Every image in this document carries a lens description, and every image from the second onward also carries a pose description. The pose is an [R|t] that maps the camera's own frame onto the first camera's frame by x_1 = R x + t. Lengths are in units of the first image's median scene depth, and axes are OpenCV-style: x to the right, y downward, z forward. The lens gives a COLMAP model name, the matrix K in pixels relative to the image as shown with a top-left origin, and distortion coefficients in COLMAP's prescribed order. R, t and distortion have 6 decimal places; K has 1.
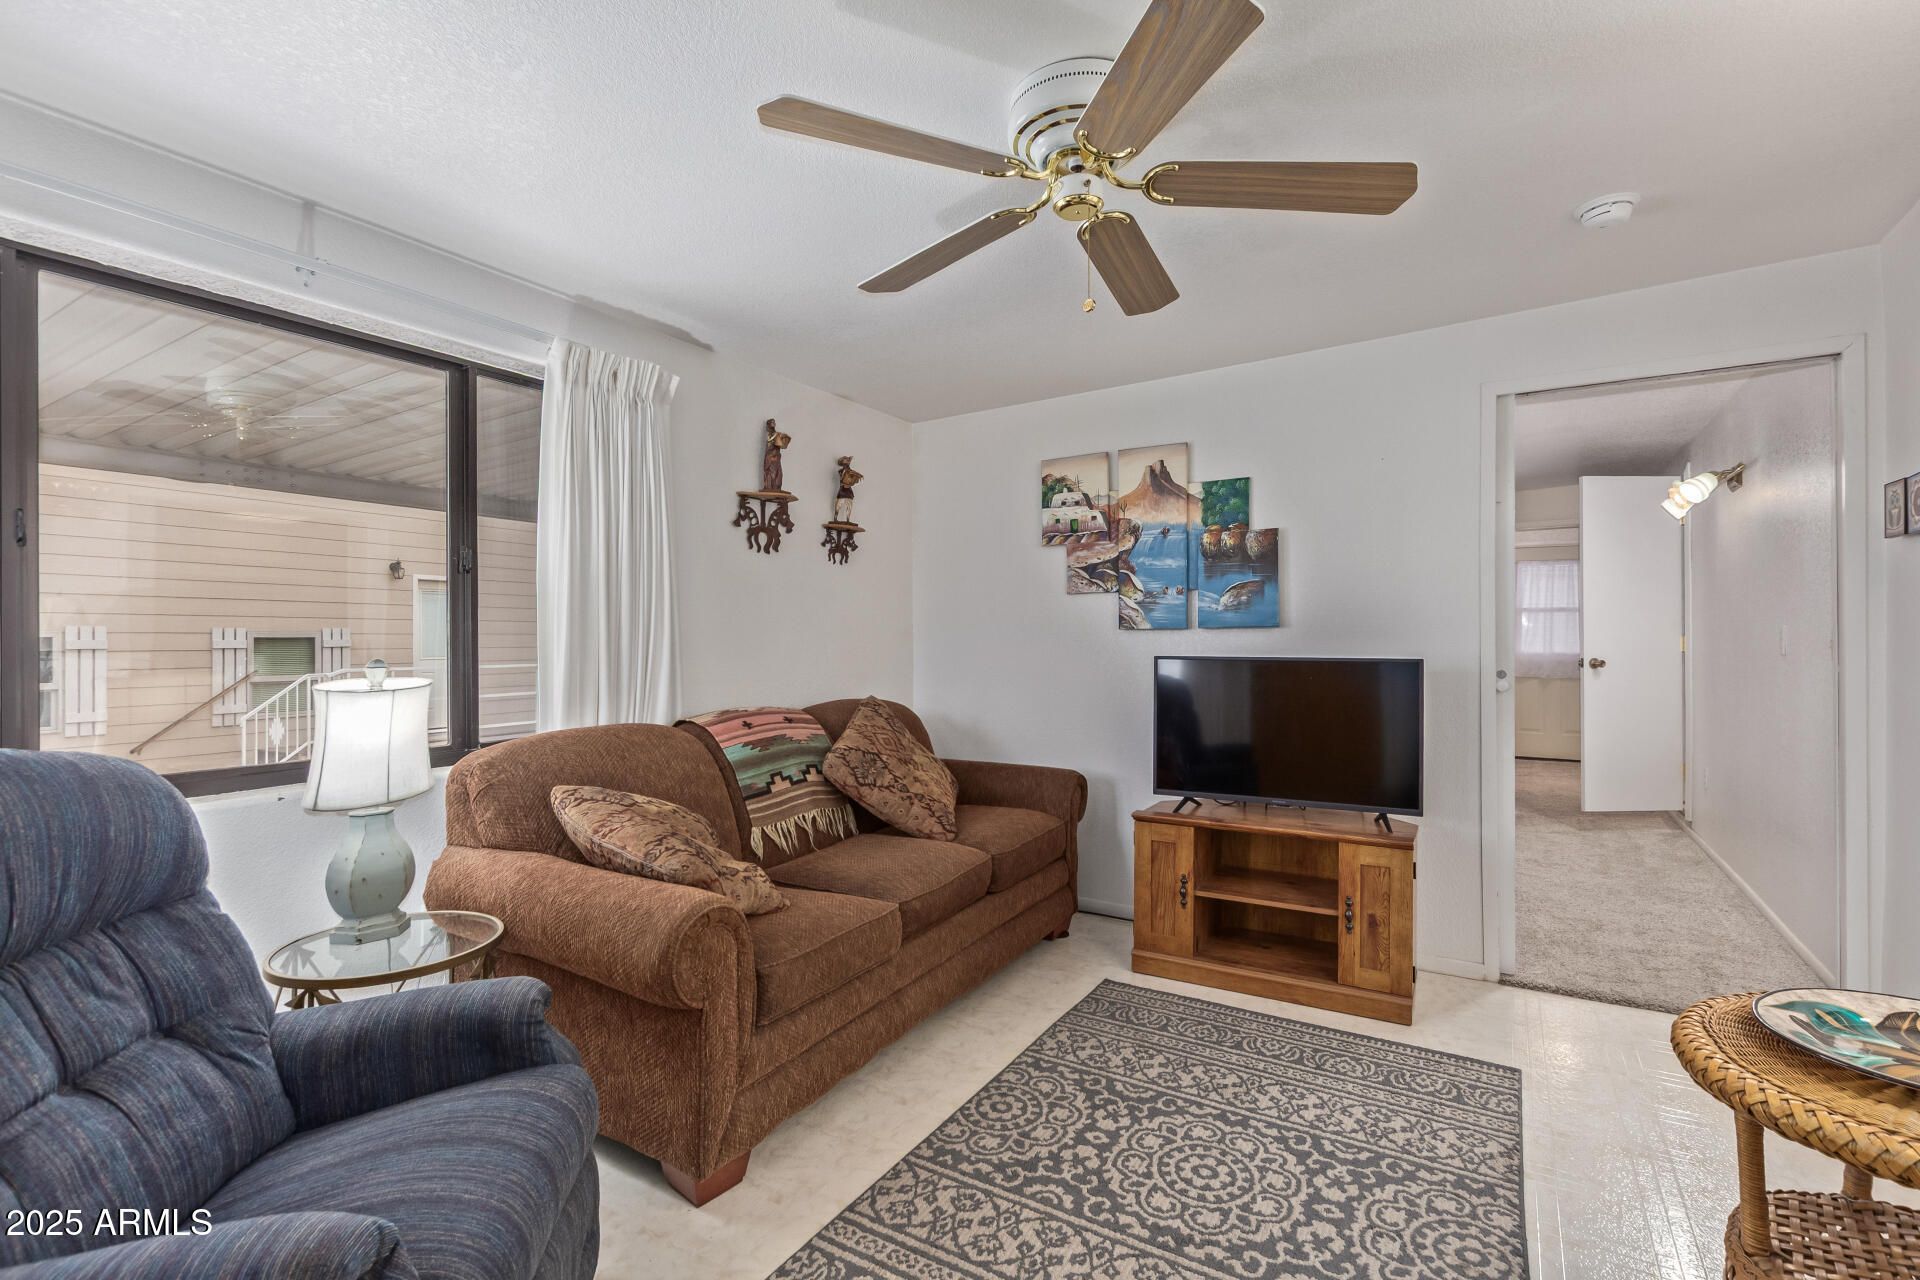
lens RADIAL K [[880.2, 0, 966.5], [0, 880.2, 639.6], [0, 0, 1]] dist [0.002246, 0.000104]
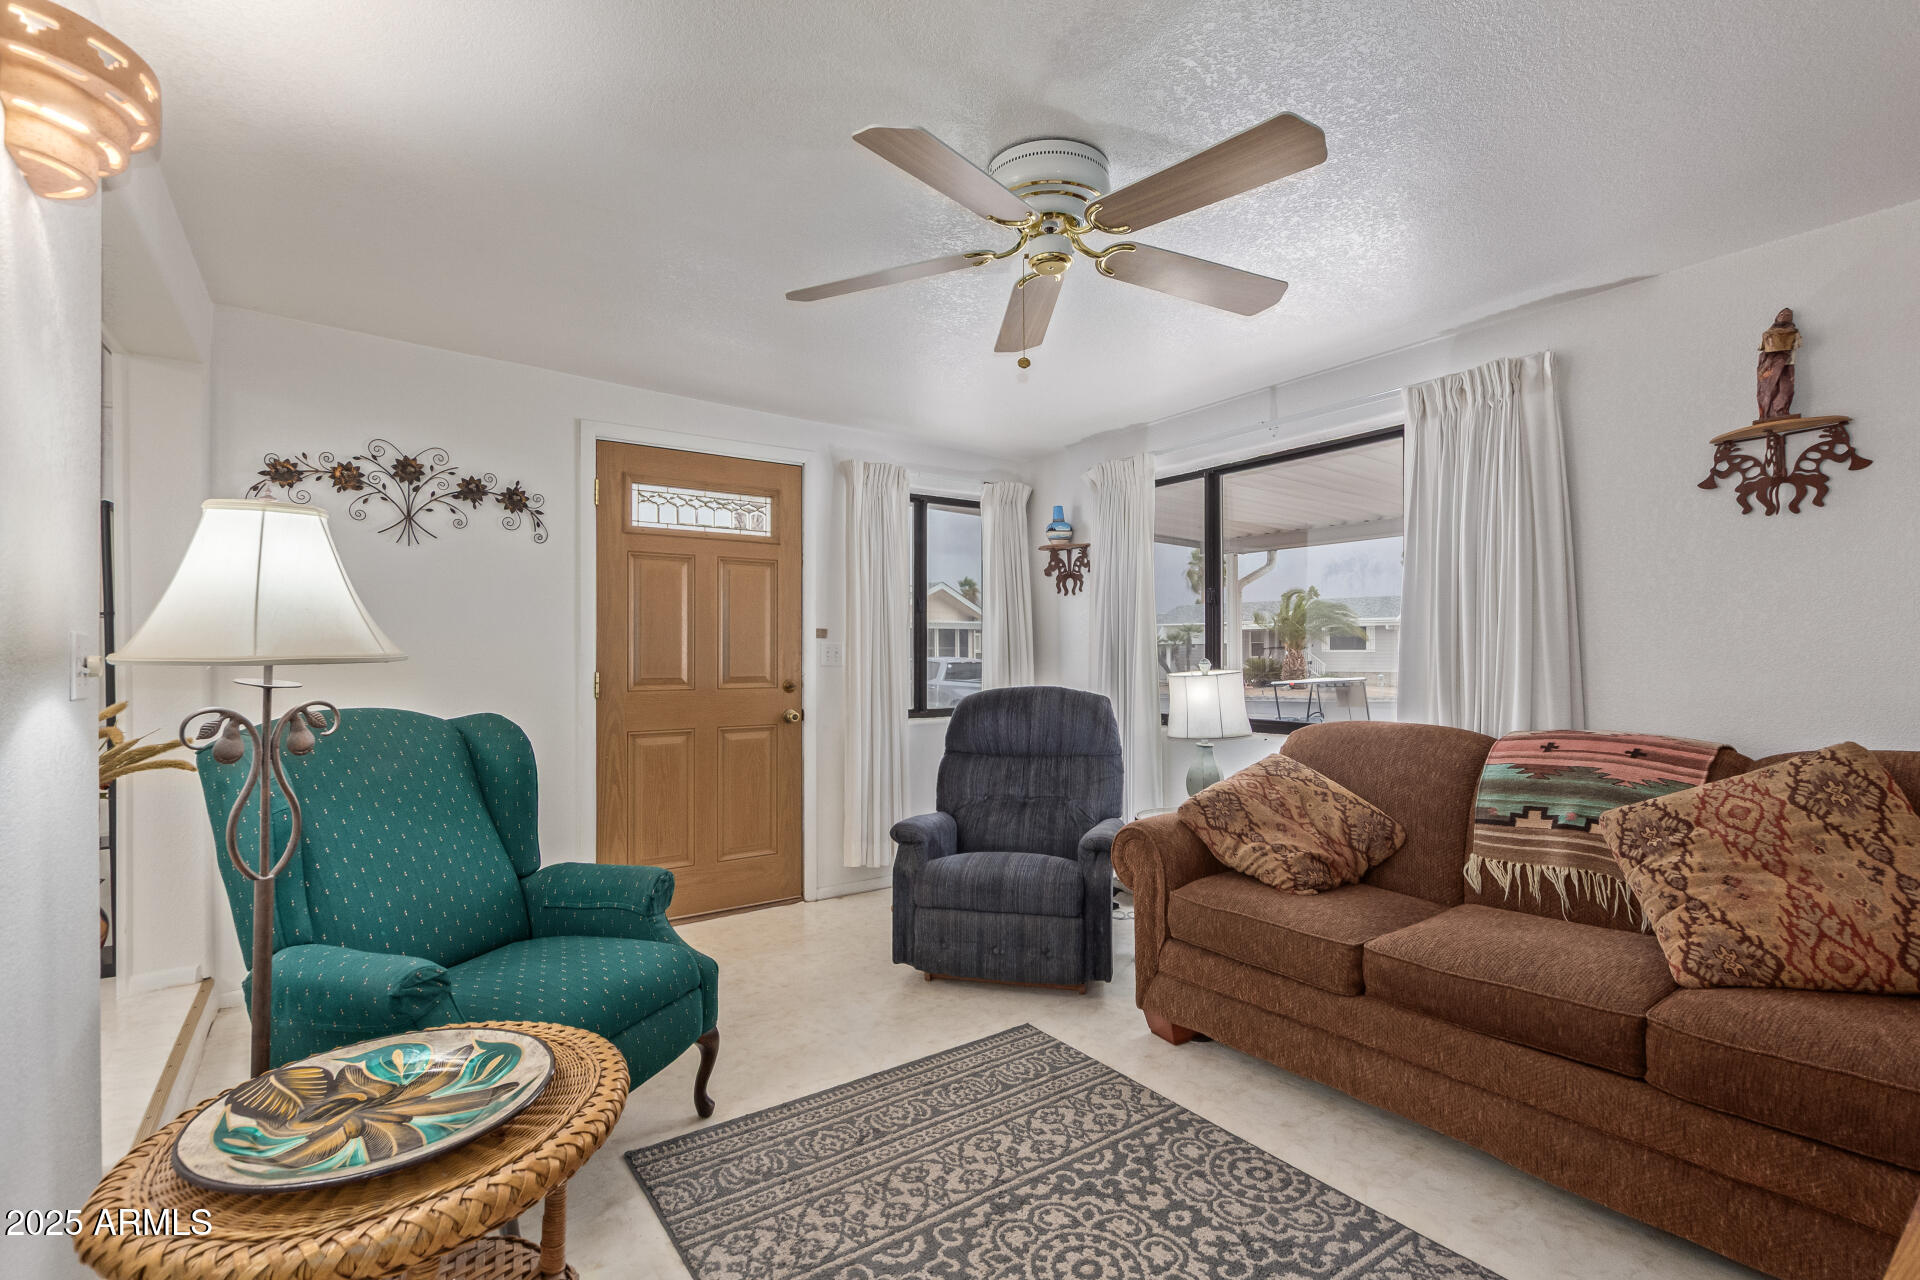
lens RADIAL K [[880.2, 0, 964.0], [0, 880.2, 654.0], [0, 0, 1]] dist [0.002246, 0.000104]
pose [[-0.408348, -0.003825, -0.912818, 0.964079], [-0.003291, 0.999991, -0.002718, 0.016818], [0.912820, 0.001894, -0.408357, 1.092673]]
